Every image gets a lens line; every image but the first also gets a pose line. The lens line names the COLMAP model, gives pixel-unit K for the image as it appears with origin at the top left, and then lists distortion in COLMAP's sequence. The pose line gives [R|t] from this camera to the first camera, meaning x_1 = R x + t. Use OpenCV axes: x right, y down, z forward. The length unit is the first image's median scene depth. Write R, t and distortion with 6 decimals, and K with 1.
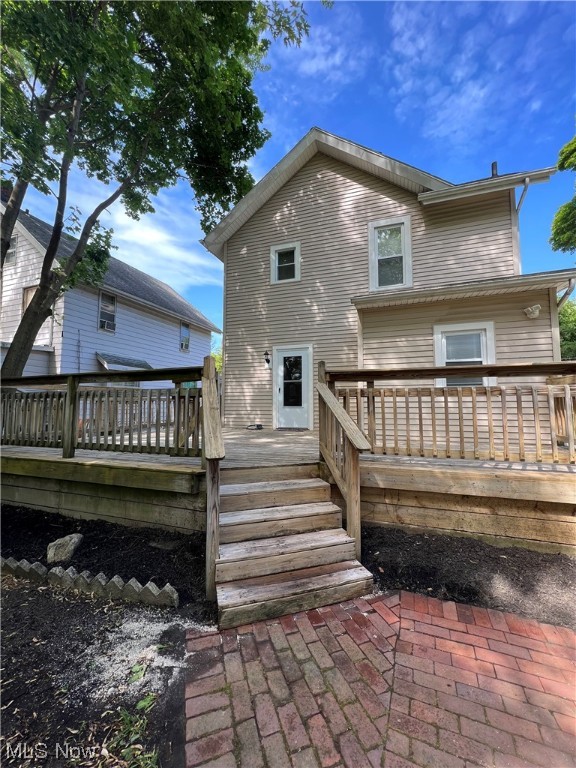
lens RADIAL K [[307.9, 0, 290.8], [0, 307.9, 382.4], [0, 0, 1]] dist [-0.013087, 0.000800]
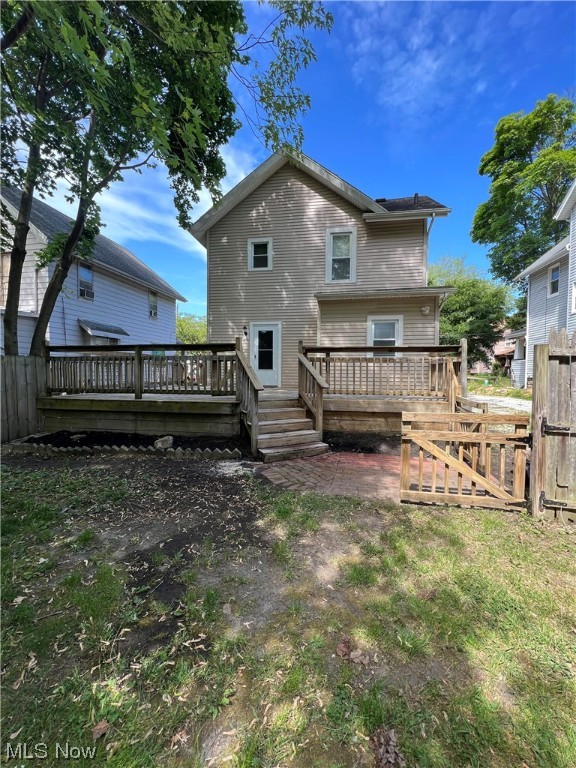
lens RADIAL K [[307.9, 0, 291.2], [0, 307.9, 381.9], [0, 0, 1]] dist [-0.013087, 0.000800]
pose [[0.986016, 0.002437, 0.166630, -0.103502], [-0.020301, 0.994202, 0.105593, -0.009827], [-0.165407, -0.107500, 0.980349, -0.302700]]
